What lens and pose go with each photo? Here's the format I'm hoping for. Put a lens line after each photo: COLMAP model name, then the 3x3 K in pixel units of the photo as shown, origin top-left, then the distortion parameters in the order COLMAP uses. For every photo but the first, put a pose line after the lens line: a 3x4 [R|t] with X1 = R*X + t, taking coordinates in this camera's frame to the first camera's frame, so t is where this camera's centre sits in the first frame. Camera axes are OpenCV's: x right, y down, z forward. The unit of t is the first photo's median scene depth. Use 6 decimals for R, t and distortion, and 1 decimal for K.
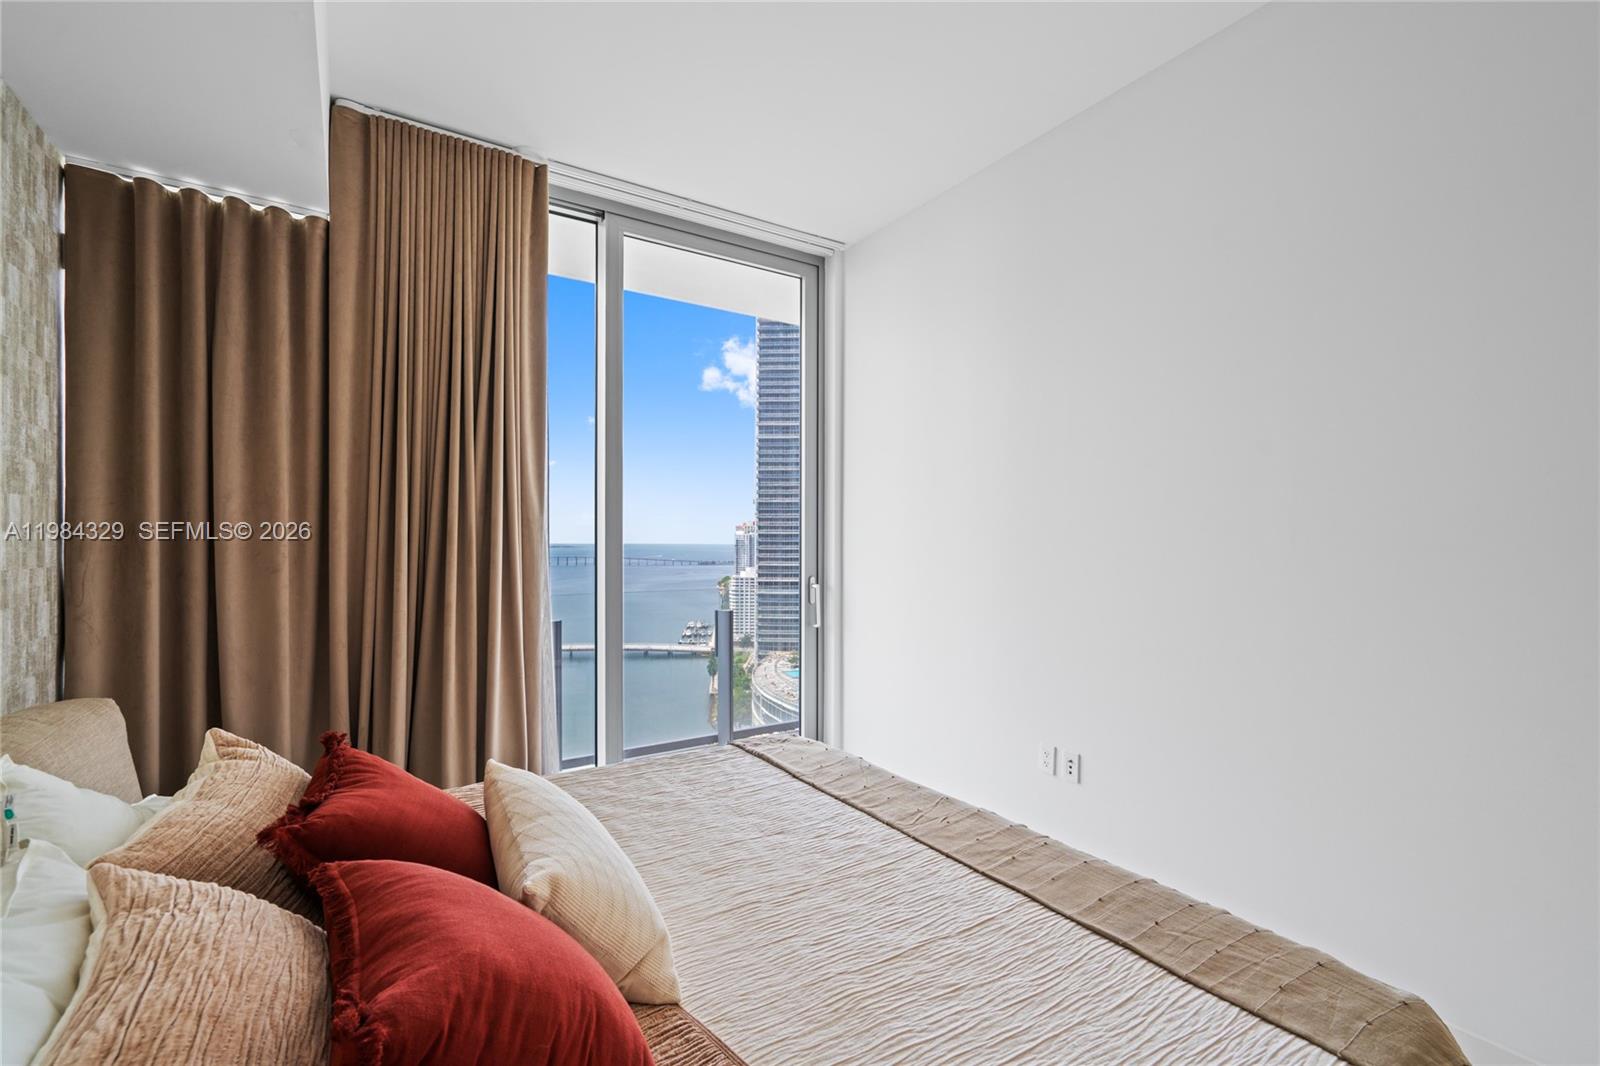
lens RADIAL K [[720.9, 0, 802.2], [0, 720.9, 543.0], [0, 0, 1]] dist [-0.008225, 0.003482]
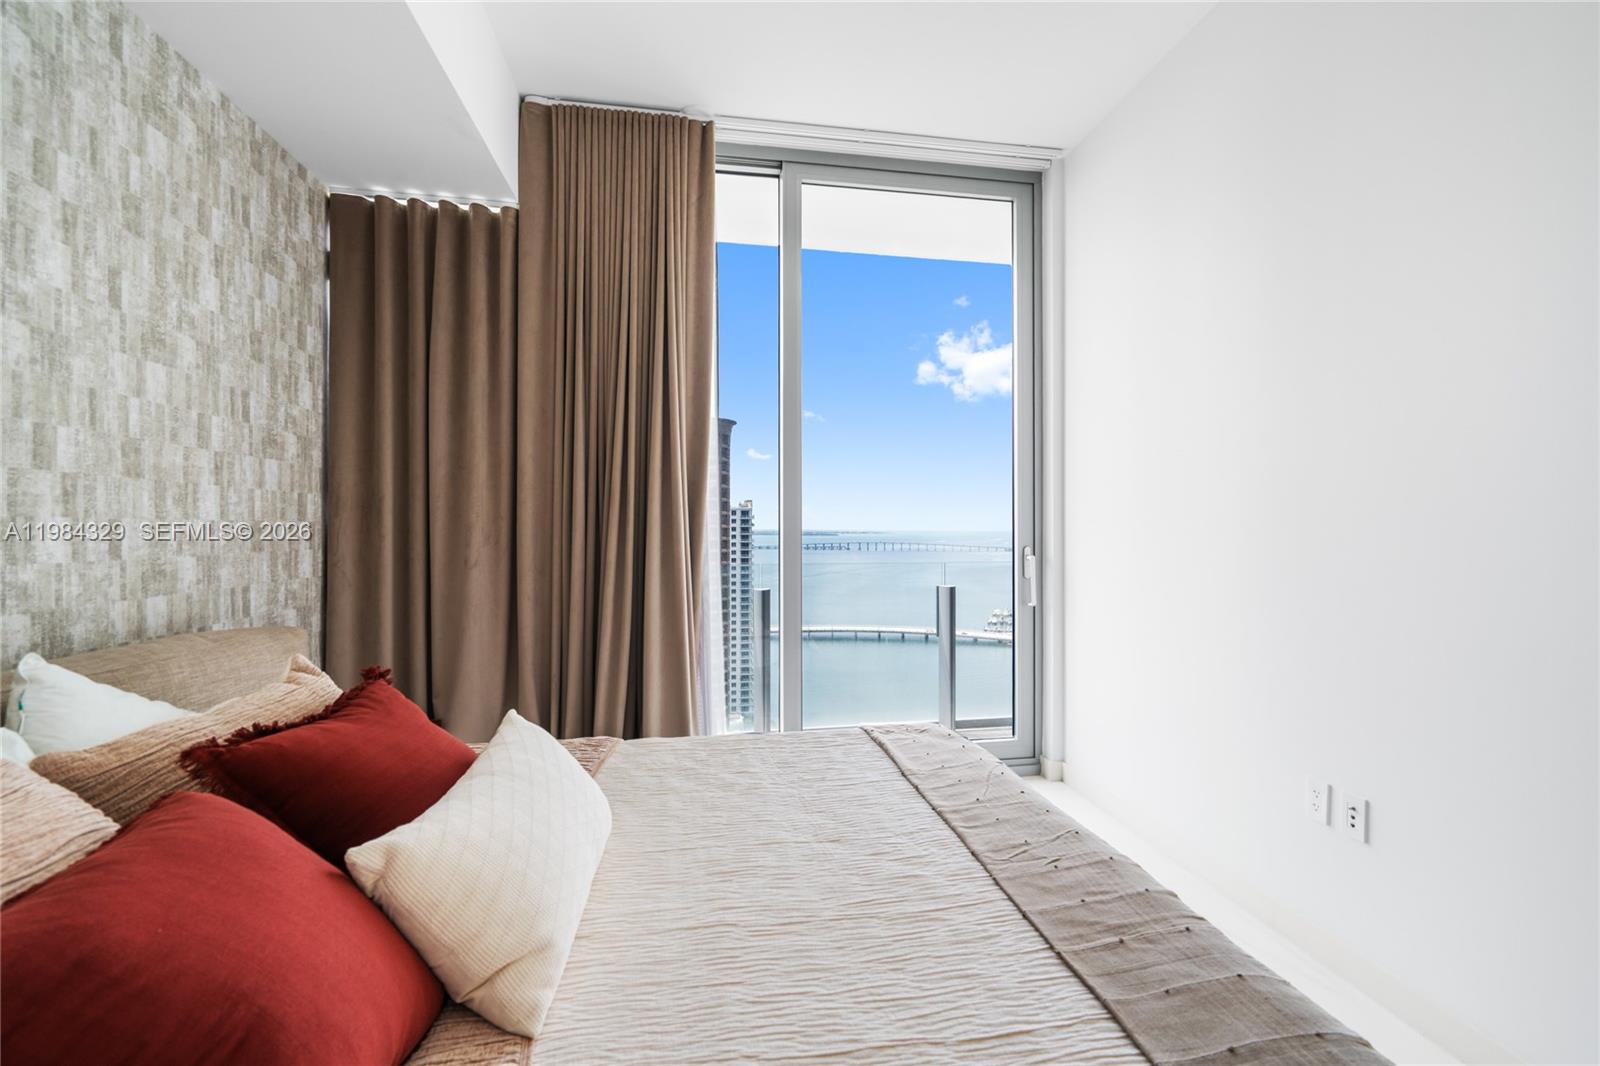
lens RADIAL K [[717.1, 0, 810.0], [0, 717.1, 526.8], [0, 0, 1]] dist [-0.004597, -0.000056]
pose [[0.916533, -0.002469, -0.399951, 0.220902], [0.001022, 0.999992, -0.003831, 0.047960], [0.399957, 0.003102, 0.916529, 0.217607]]
